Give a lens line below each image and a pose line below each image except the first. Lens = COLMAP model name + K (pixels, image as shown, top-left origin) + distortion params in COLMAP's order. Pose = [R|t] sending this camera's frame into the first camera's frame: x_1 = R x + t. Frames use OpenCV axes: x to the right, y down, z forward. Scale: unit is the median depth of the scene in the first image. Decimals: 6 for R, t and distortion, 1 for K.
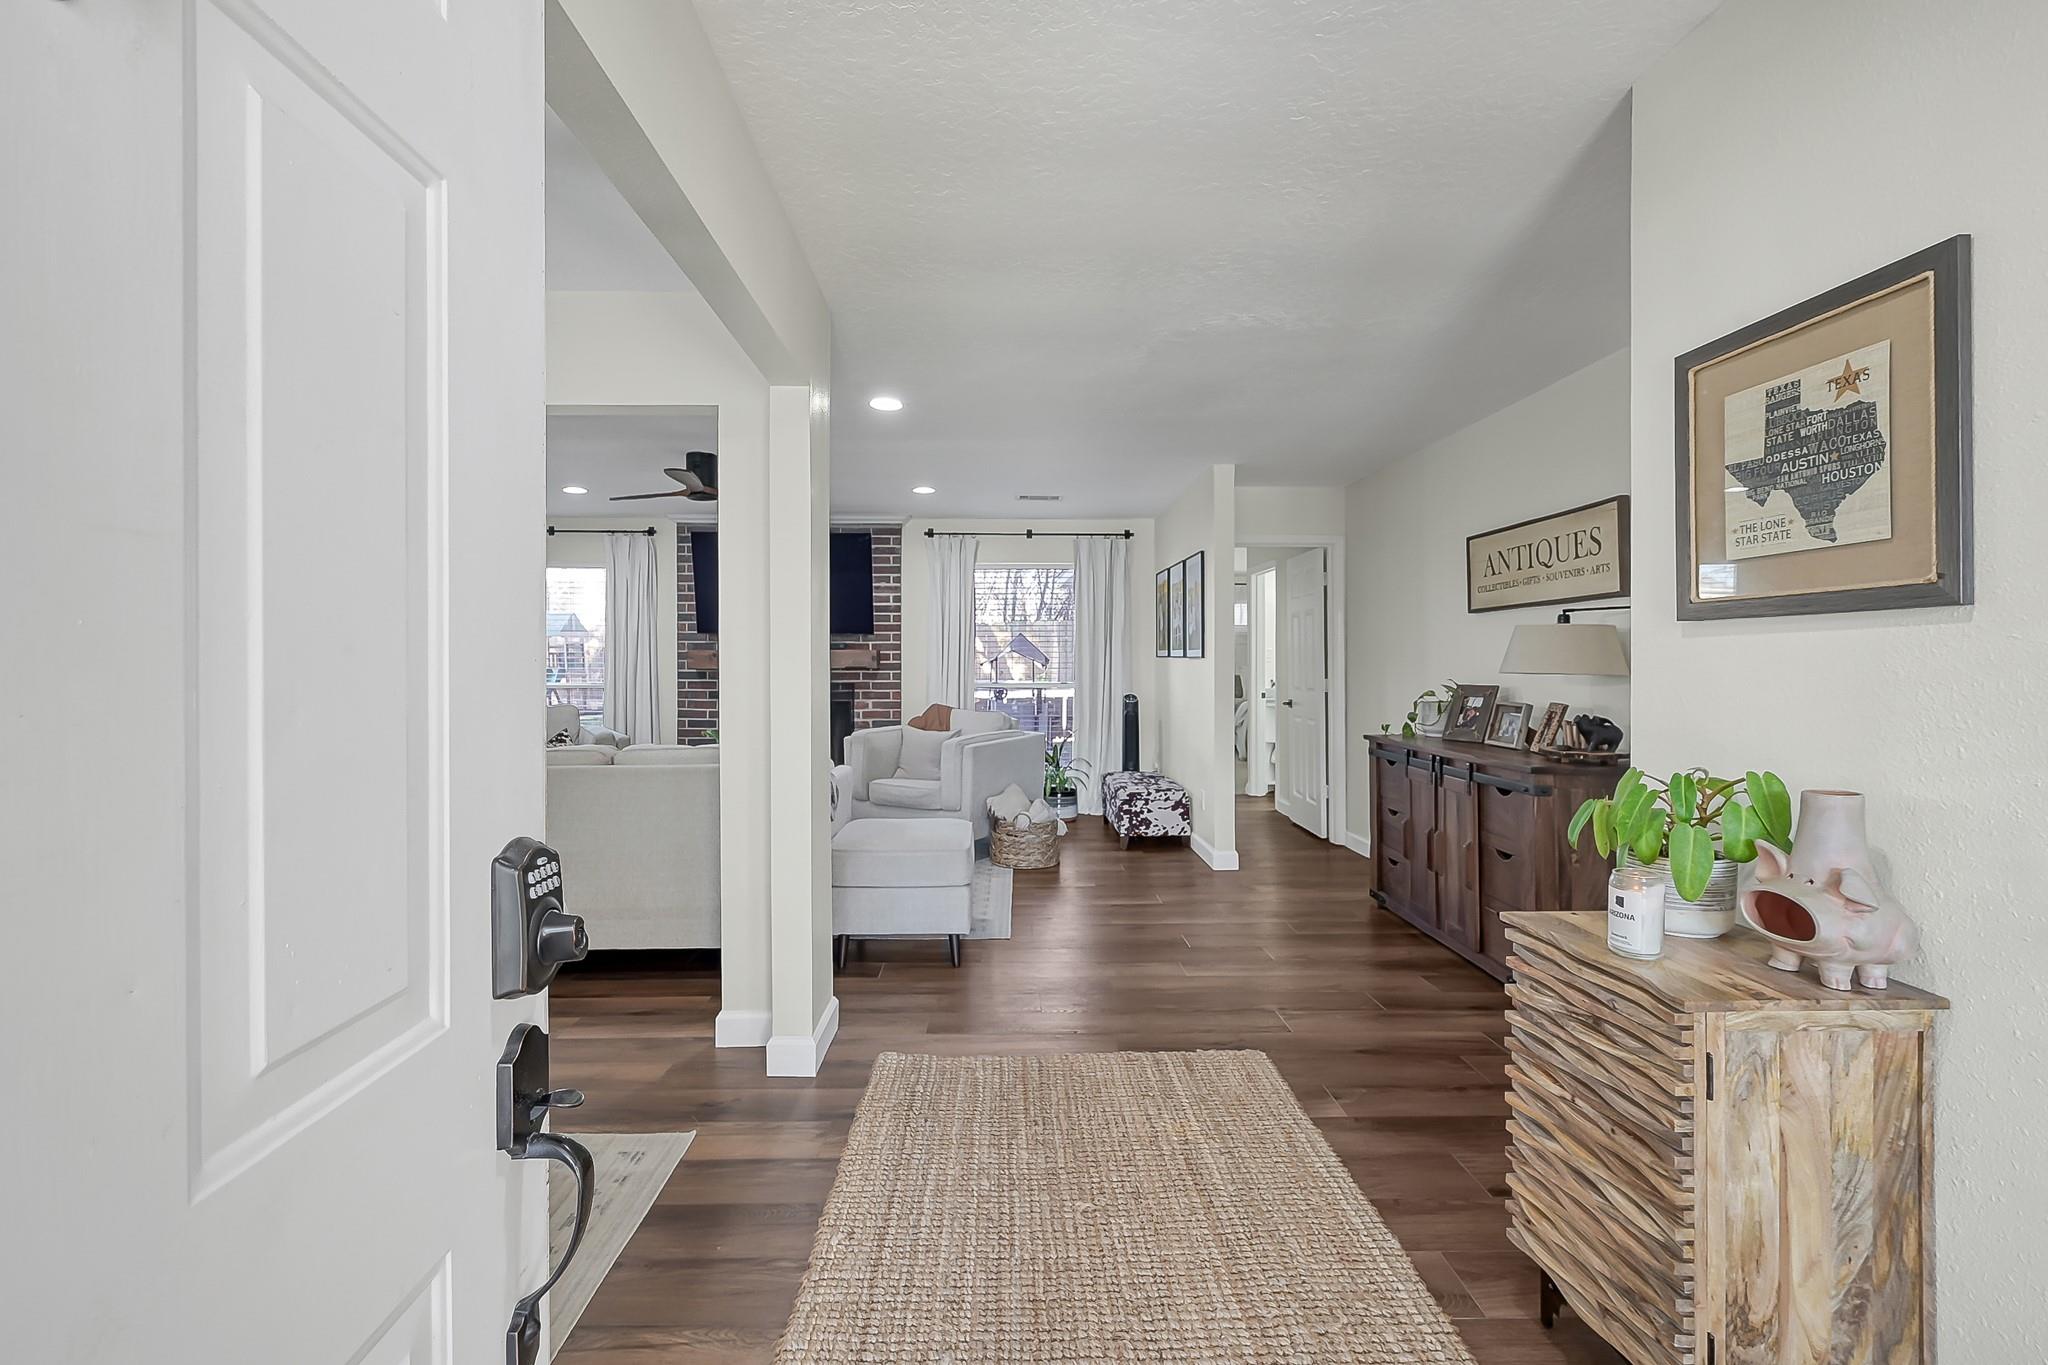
lens RADIAL K [[904.0, 0, 1024.0], [0, 904.0, 682.5], [0, 0, 1]] dist [-0.002526, -0.000125]
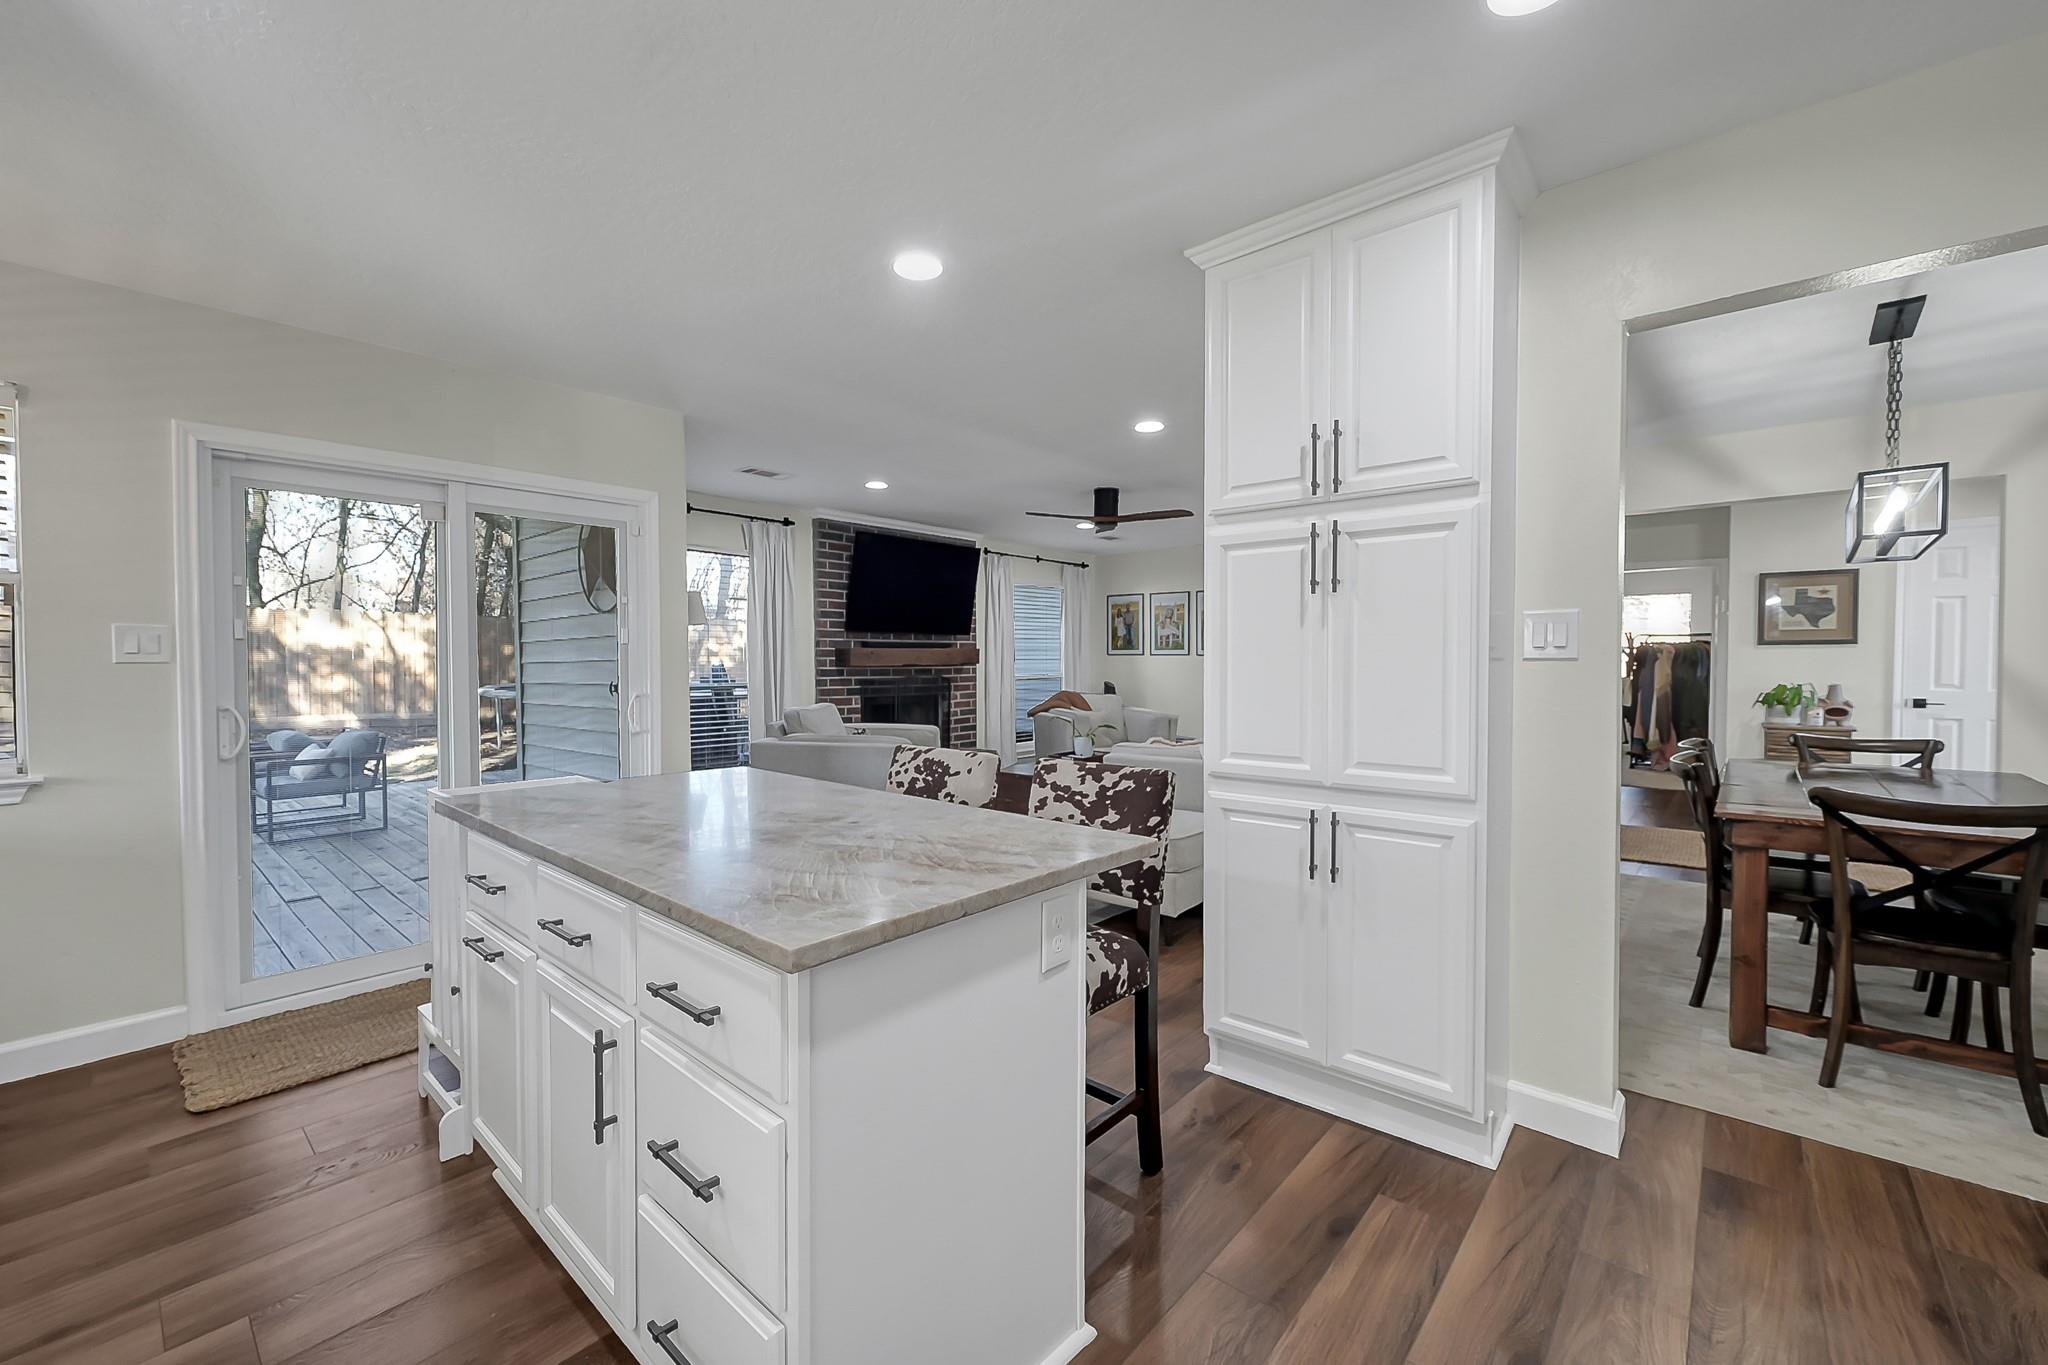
lens RADIAL K [[825.2, 0, 1037.0], [0, 825.2, 687.2], [0, 0, 1]] dist [-0.000252, -0.000425]
pose [[0.665730, -0.028787, 0.745637, -1.076204], [0.021071, 0.999582, 0.019778, -0.006377], [-0.745895, 0.002544, 0.666059, 0.269857]]
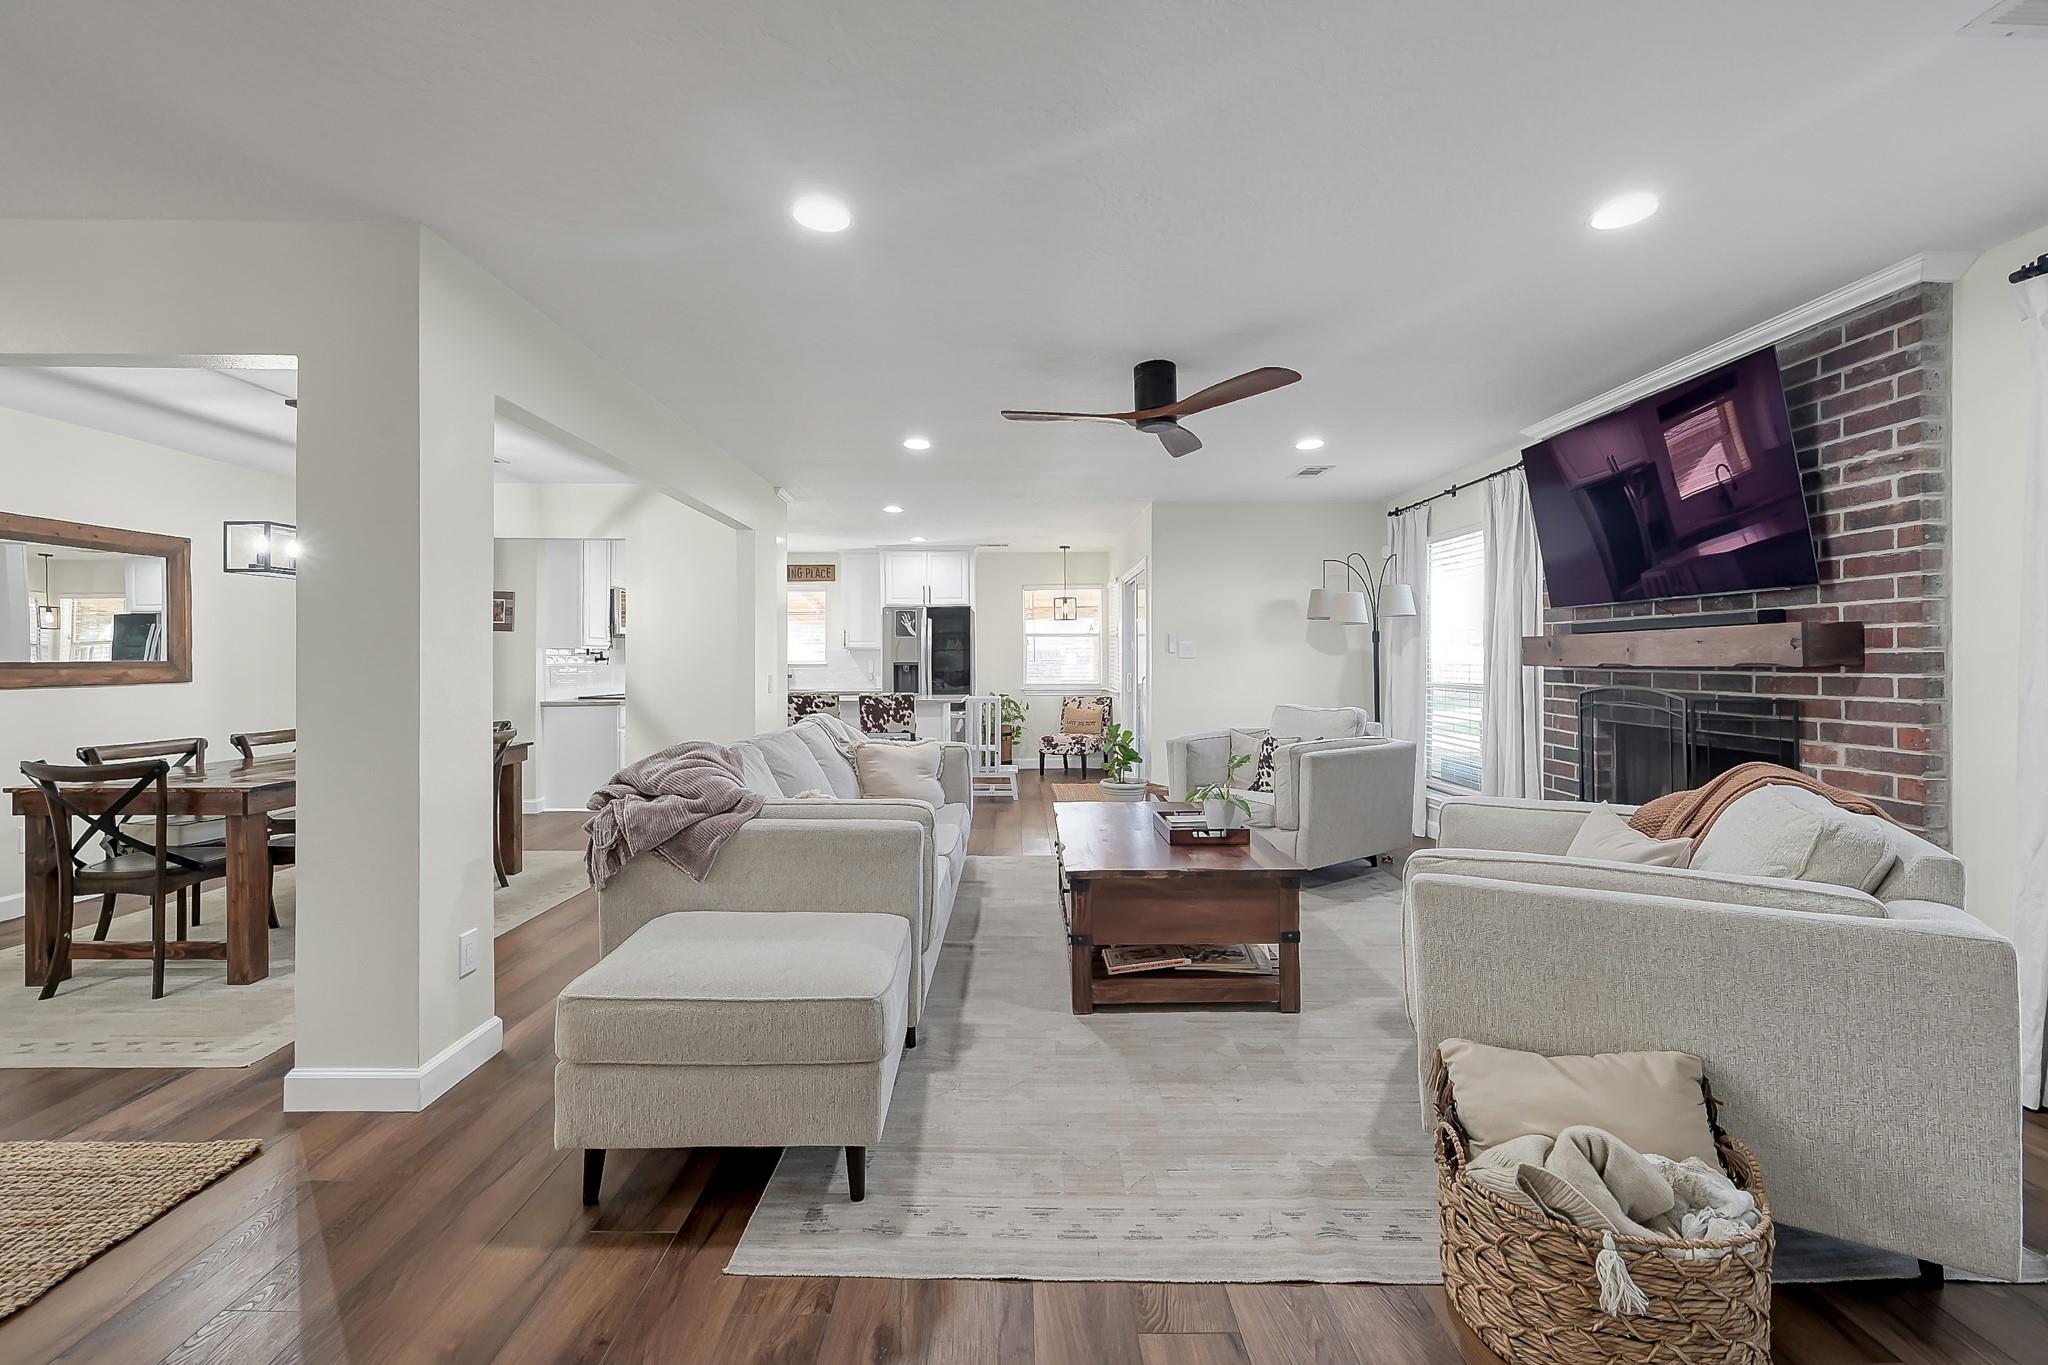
lens RADIAL K [[839.2, 0, 1020.7], [0, 839.2, 657.4], [0, 0, 1]] dist [0.004859, -0.000359]
pose [[-0.021693, -0.002817, -0.999761, 0.267552], [-0.018837, 0.999820, -0.002409, -0.014776], [0.999587, 0.018781, -0.021742, 0.768040]]
